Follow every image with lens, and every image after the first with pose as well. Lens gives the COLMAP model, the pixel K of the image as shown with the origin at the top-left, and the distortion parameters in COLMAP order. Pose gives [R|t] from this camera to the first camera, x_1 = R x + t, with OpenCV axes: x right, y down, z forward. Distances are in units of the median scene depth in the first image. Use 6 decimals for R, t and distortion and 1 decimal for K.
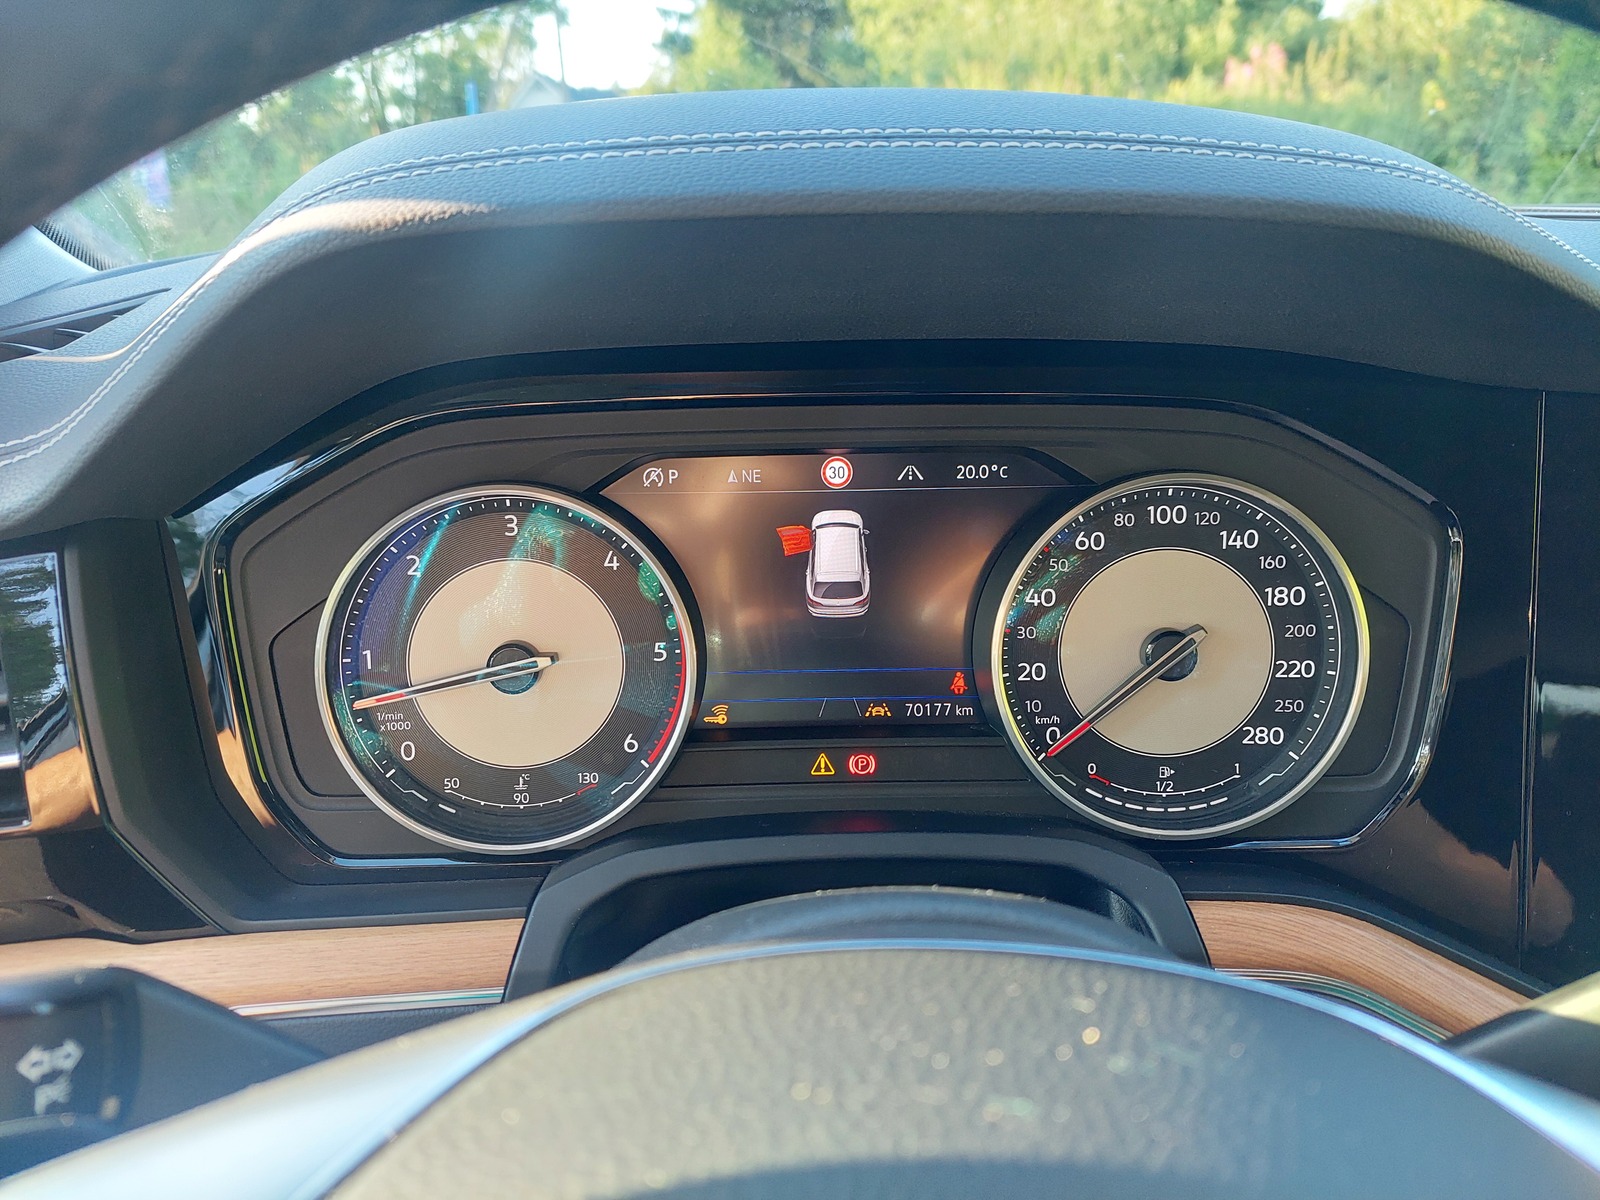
lens RADIAL K [[1176.4, 0, 809.5], [0, 1176.4, 601.8], [0, 0, 1]] dist [0.049225, -0.038048]
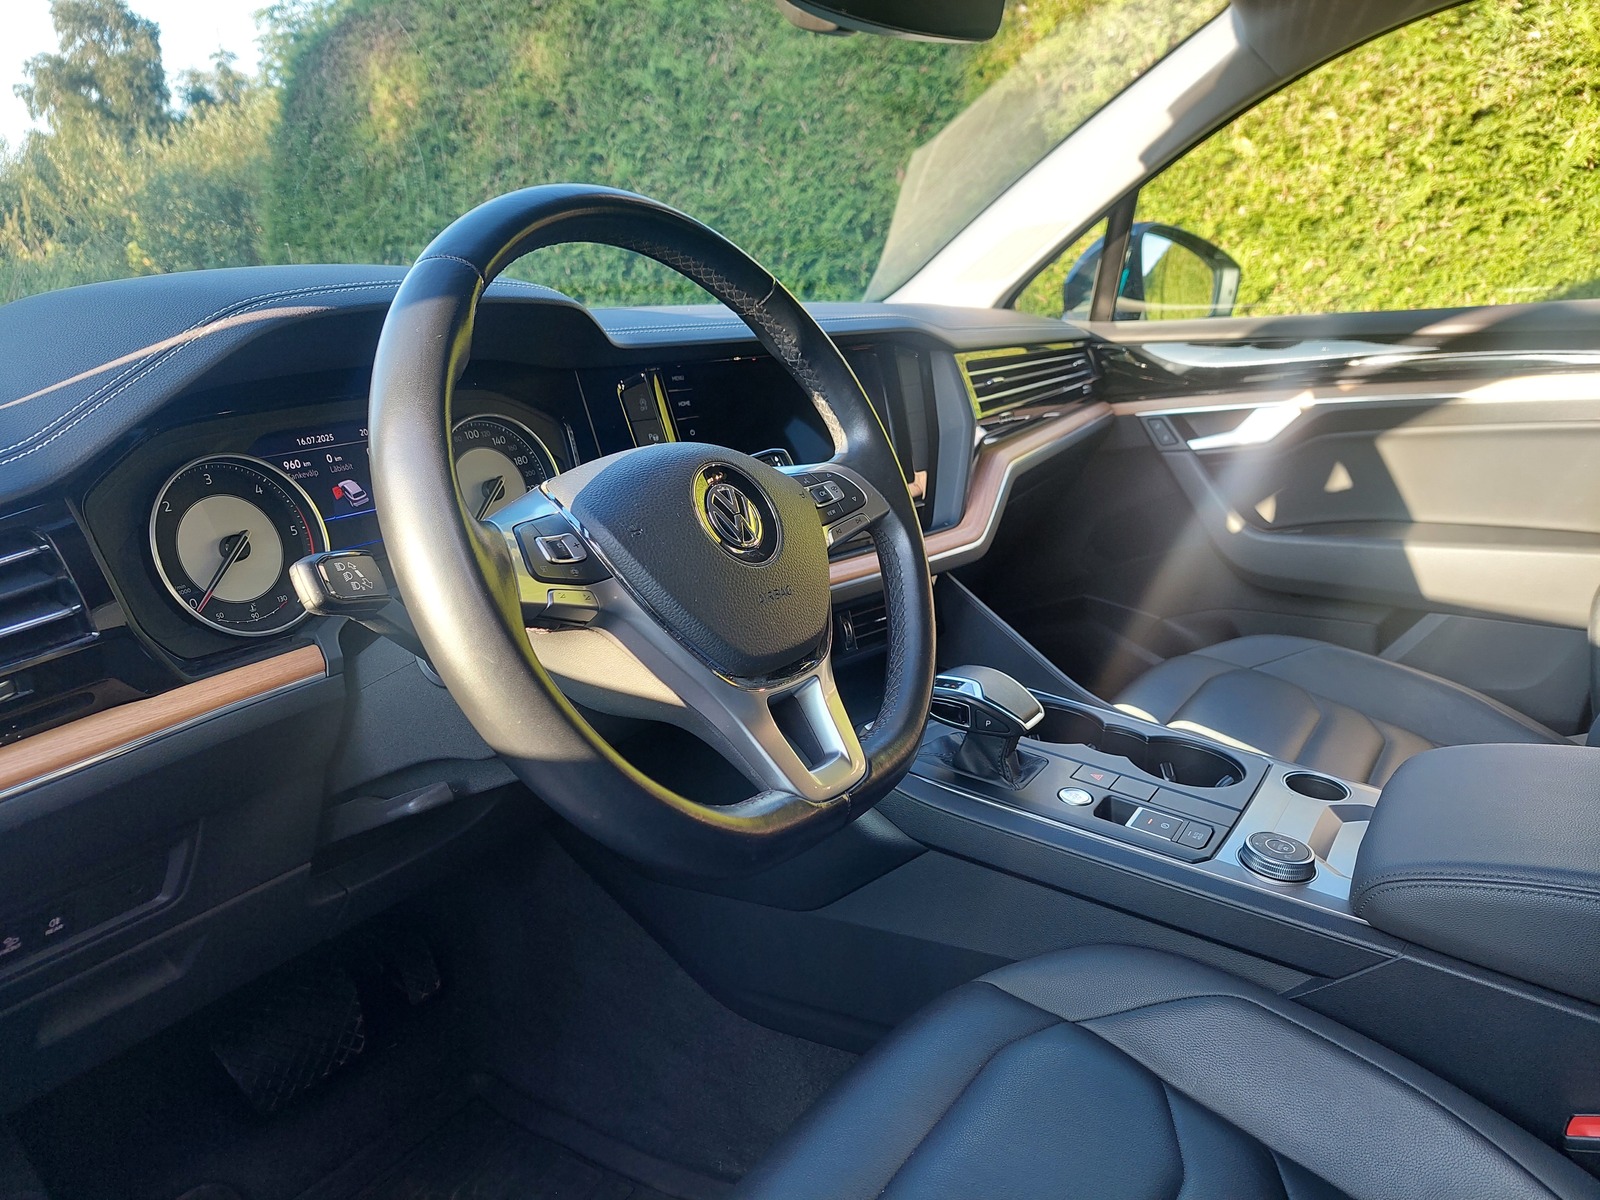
lens RADIAL K [[1176.4, 0, 809.5], [0, 1176.4, 601.8], [0, 0, 1]] dist [0.049225, -0.038048]
pose [[0.573356, -0.239911, 0.783393, -1.245133], [0.329201, 0.943046, 0.047866, 0.351695], [-0.750260, 0.230450, 0.619680, -0.900670]]
